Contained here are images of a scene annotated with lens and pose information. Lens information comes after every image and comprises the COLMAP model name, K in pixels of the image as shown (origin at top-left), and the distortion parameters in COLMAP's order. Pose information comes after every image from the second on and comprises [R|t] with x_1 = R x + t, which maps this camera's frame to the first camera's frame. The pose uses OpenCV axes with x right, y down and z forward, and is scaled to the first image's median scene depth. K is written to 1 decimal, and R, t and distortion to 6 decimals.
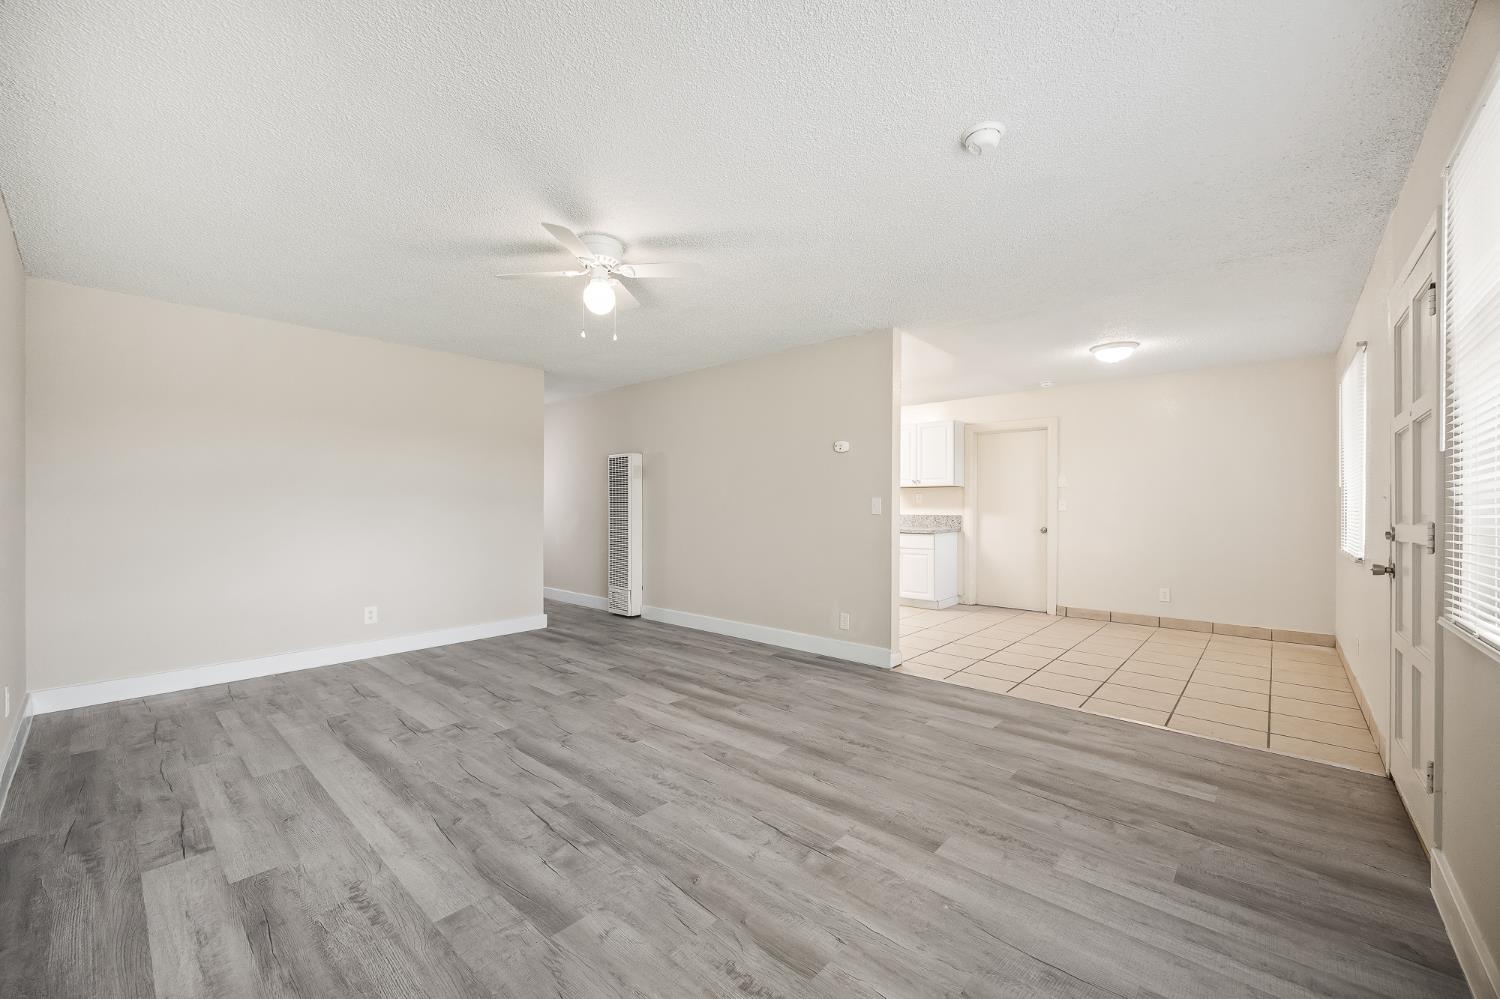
lens RADIAL K [[573.8, 0, 752.4], [0, 573.8, 503.9], [0, 0, 1]] dist [-0.002702, -0.000679]
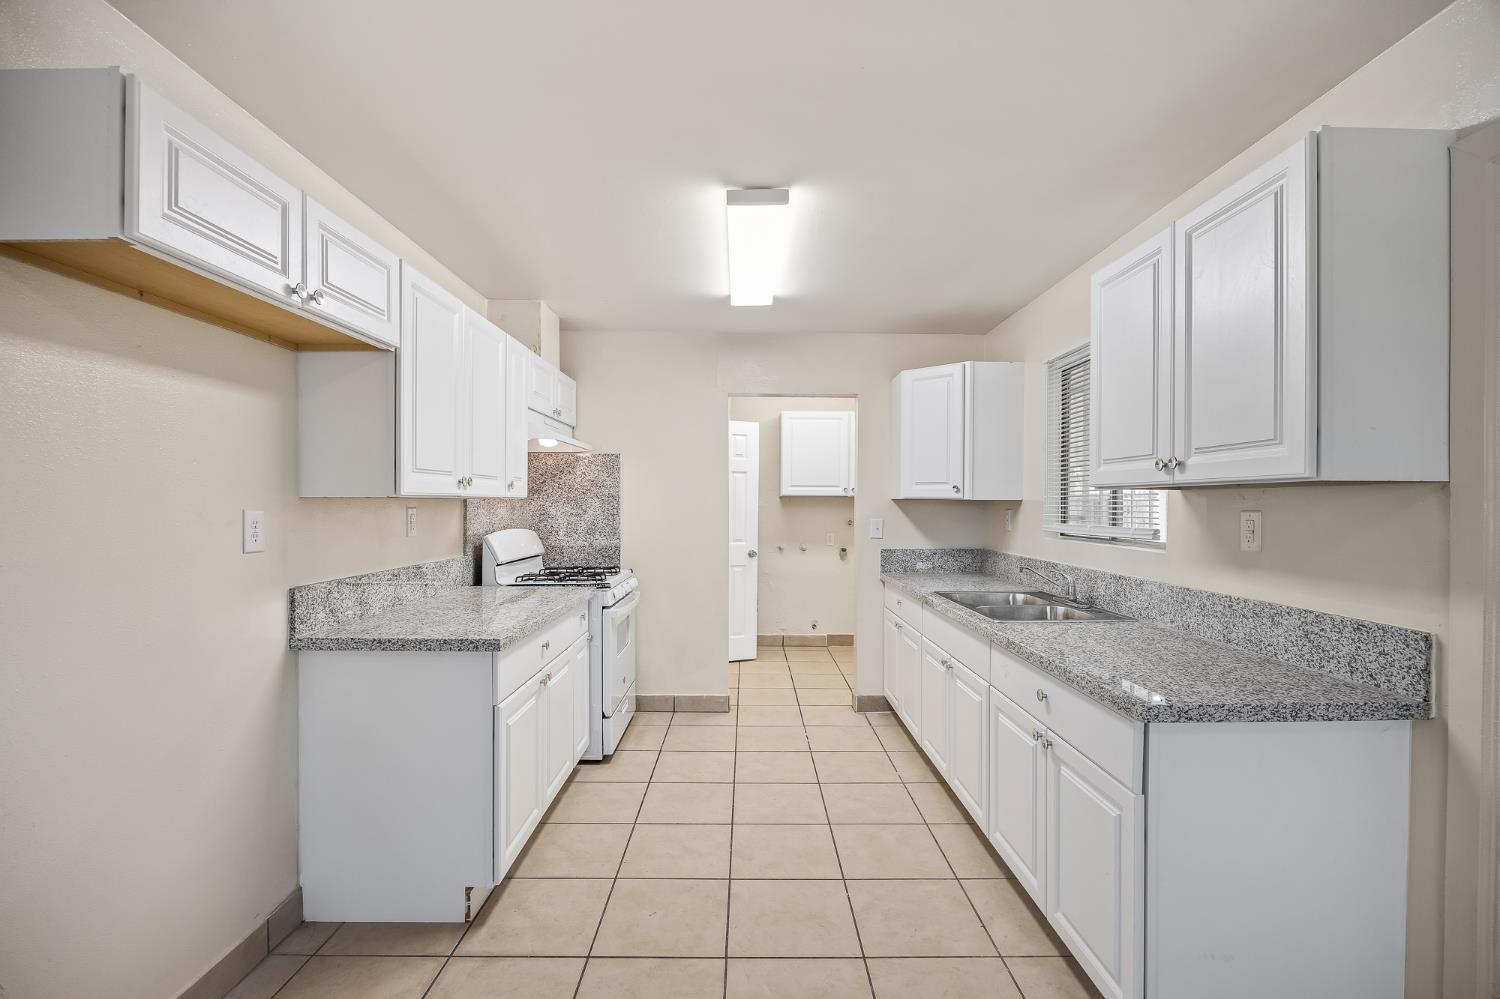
lens RADIAL K [[657.9, 0, 750.7], [0, 657.9, 506.6], [0, 0, 1]] dist [-0.009683, 0.001175]
pose [[0.669820, 0.005066, -0.742506, 0.672638], [0.001324, 0.999967, 0.008017, -0.042740], [0.742522, -0.006353, 0.669791, 1.251820]]
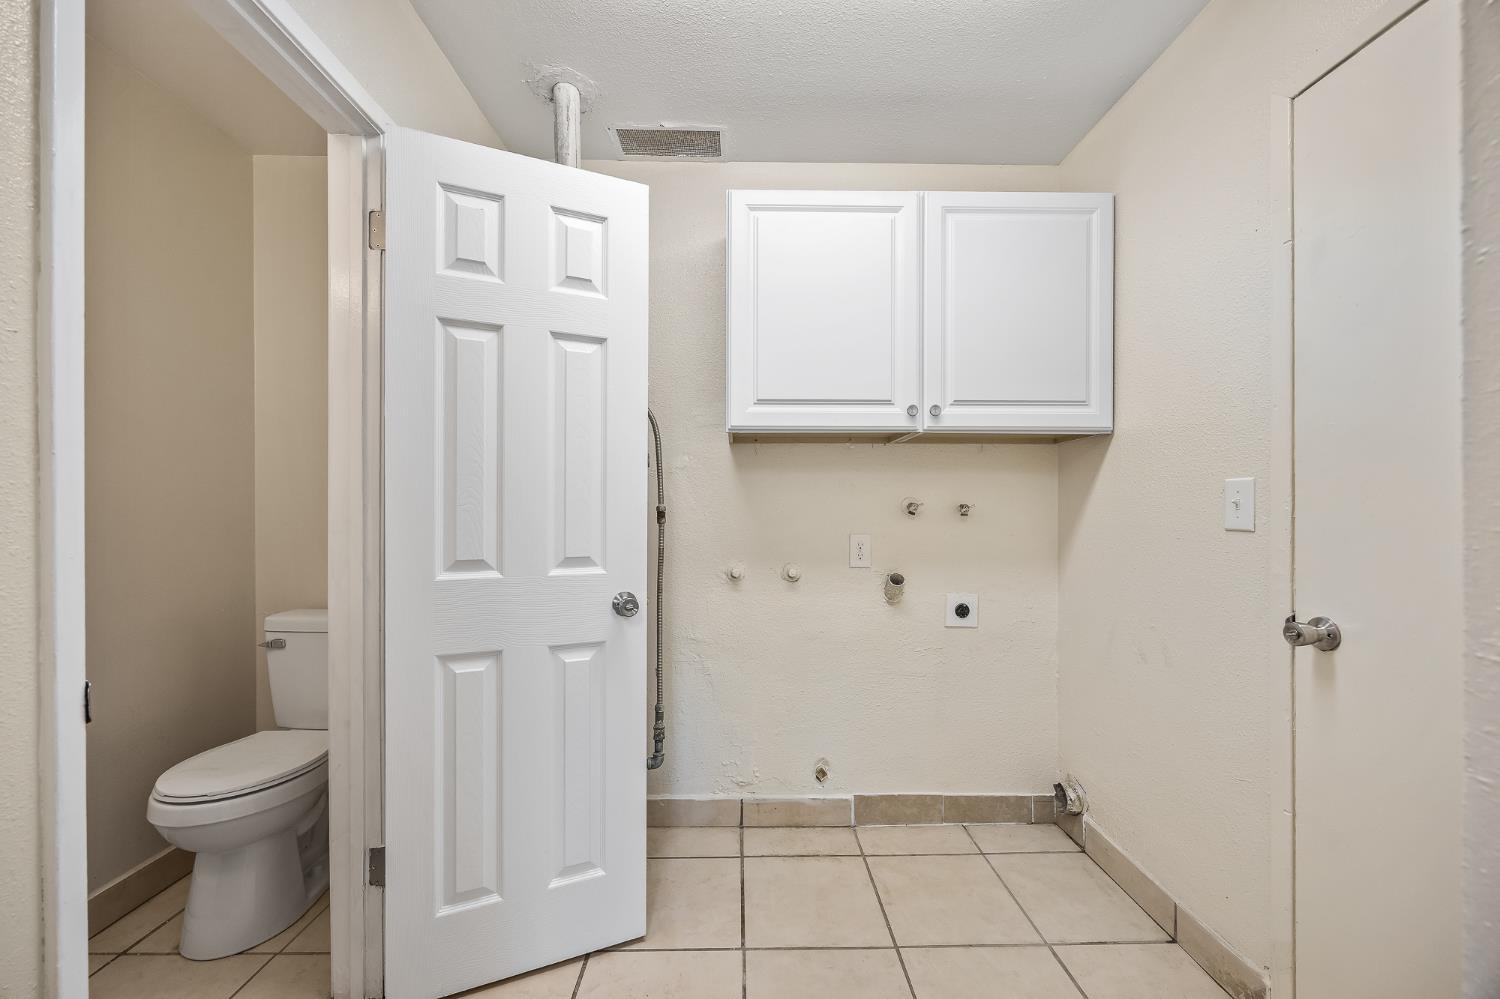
lens RADIAL K [[573.8, 0, 735.4], [0, 573.8, 508.4], [0, 0, 1]] dist [-0.002702, -0.000679]
pose [[0.666251, -0.004485, -0.745714, -0.084367], [0.008977, 0.999958, 0.002006, 0.009103], [0.745674, -0.008031, 0.666263, 2.043275]]
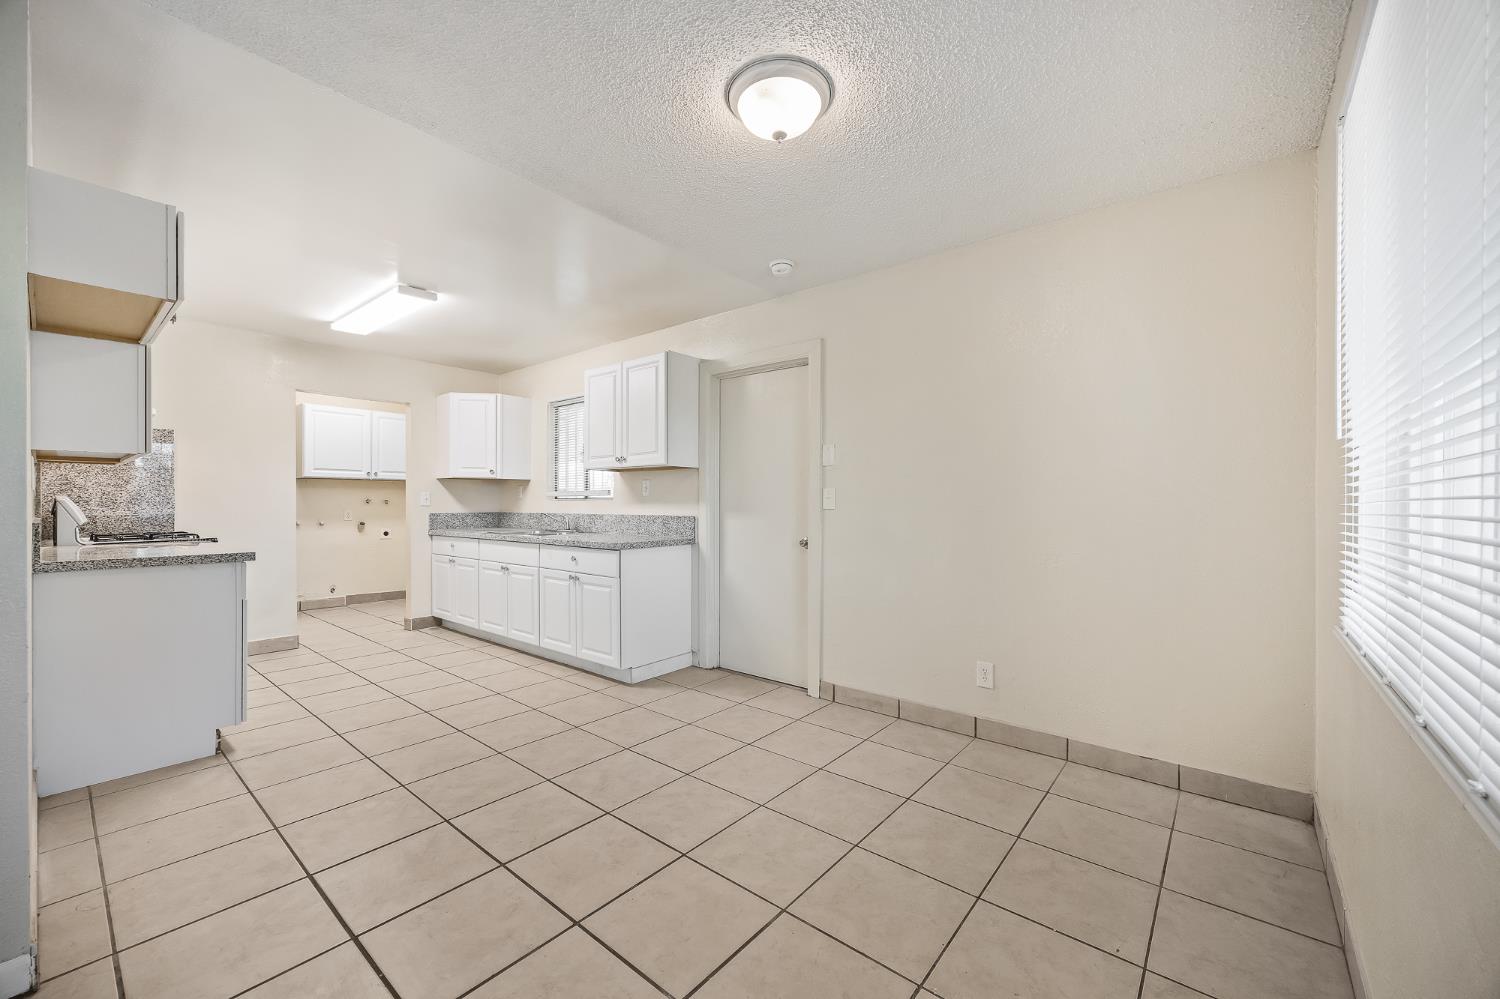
lens RADIAL K [[573.8, 0, 757.9], [0, 573.8, 500.4], [0, 0, 1]] dist [-0.002702, -0.000679]
pose [[0.998846, -0.000819, 0.048029, 0.721717], [0.000646, 0.999993, 0.003601, 0.003147], [-0.048032, -0.003565, 0.998839, 0.733302]]
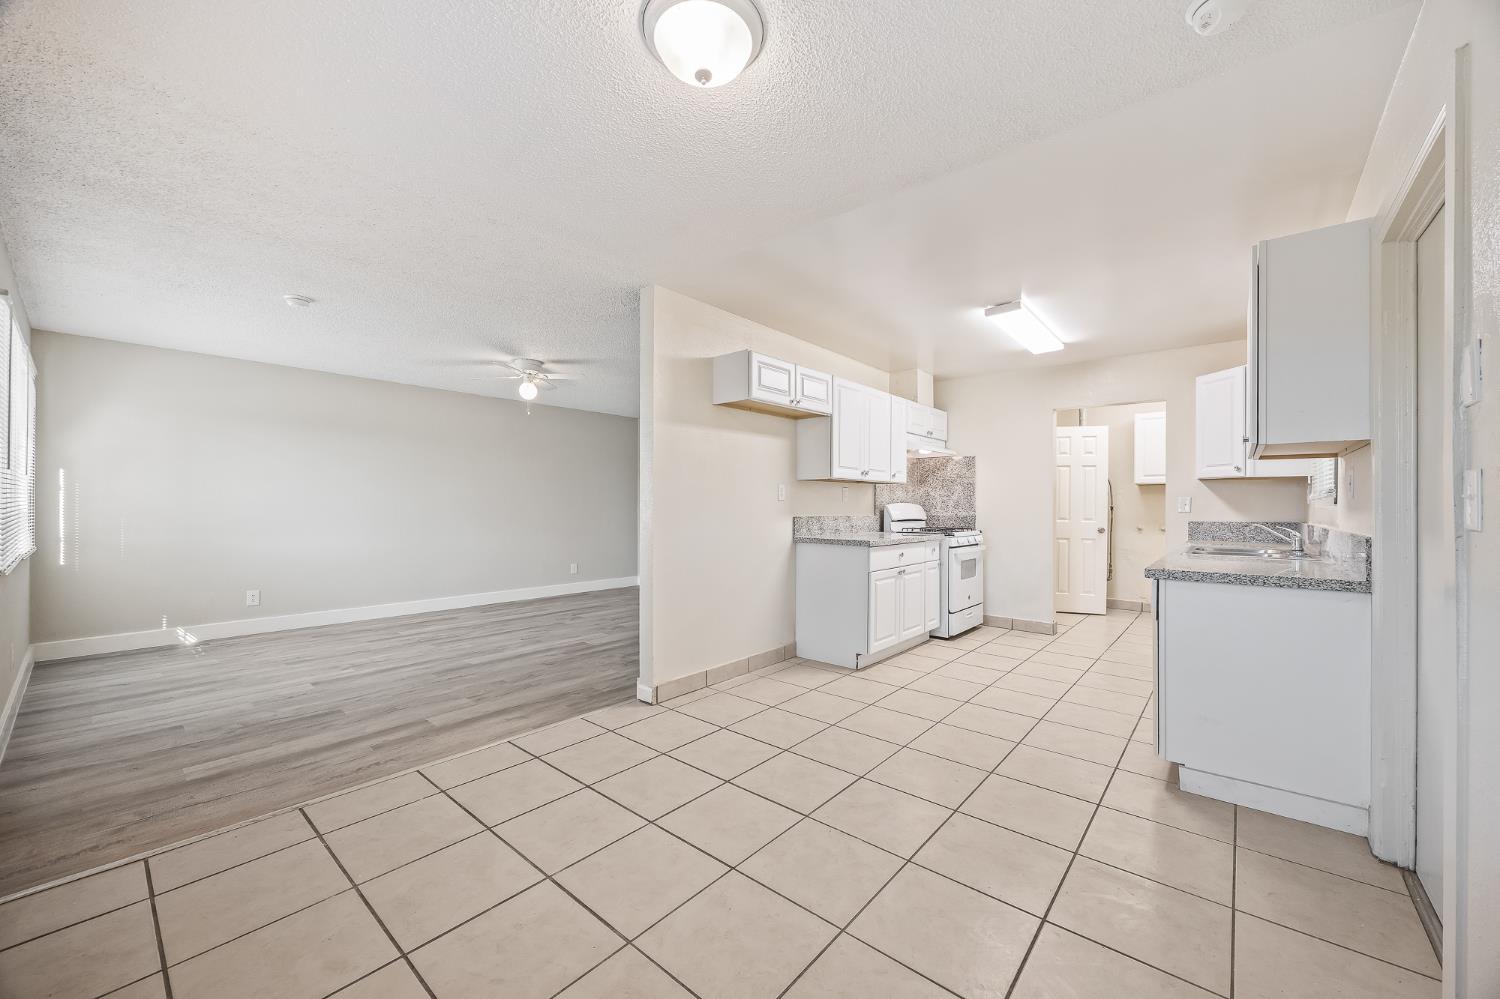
lens RADIAL K [[573.8, 0, 767.2], [0, 573.8, 503.4], [0, 0, 1]] dist [-0.002702, -0.000679]
pose [[0.043444, -0.004984, -0.999043, 1.159182], [0.002197, 0.999986, -0.004893, 0.005410], [0.999053, -0.001982, 0.043454, 1.228211]]
